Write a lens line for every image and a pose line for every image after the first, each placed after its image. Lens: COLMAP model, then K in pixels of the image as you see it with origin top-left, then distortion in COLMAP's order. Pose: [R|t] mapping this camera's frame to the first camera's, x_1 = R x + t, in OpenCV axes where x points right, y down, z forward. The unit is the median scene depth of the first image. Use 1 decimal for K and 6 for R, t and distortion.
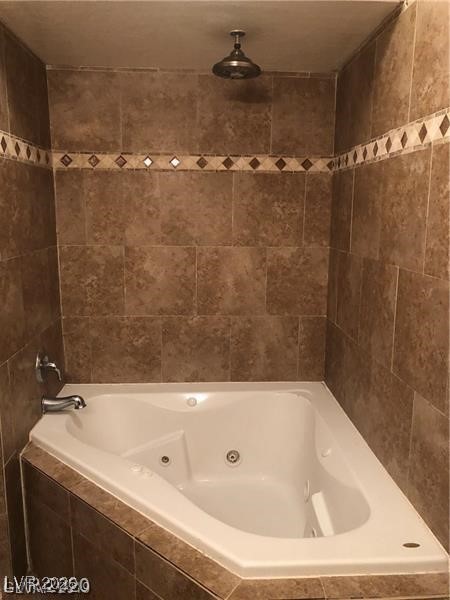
lens RADIAL K [[488.3, 0, 224.5], [0, 488.3, 303.4], [0, 0, 1]] dist [0.027961, -0.031219]
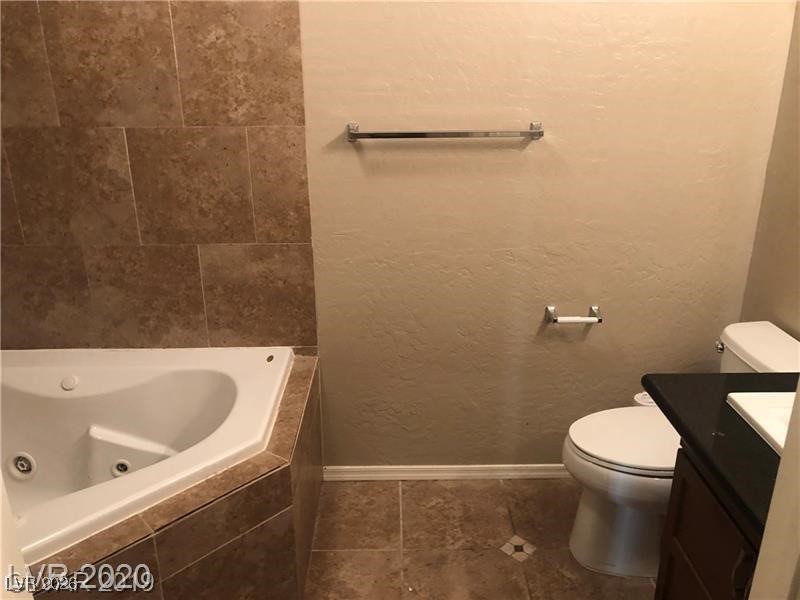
lens RADIAL K [[651.0, 0, 396.5], [0, 651.0, 301.9], [0, 0, 1]] dist [0.027961, -0.031219]
pose [[0.056786, -0.374913, 0.925319, -0.925252], [0.193774, 0.913330, 0.358163, -0.124567], [-0.979401, 0.158964, 0.124513, 0.447894]]
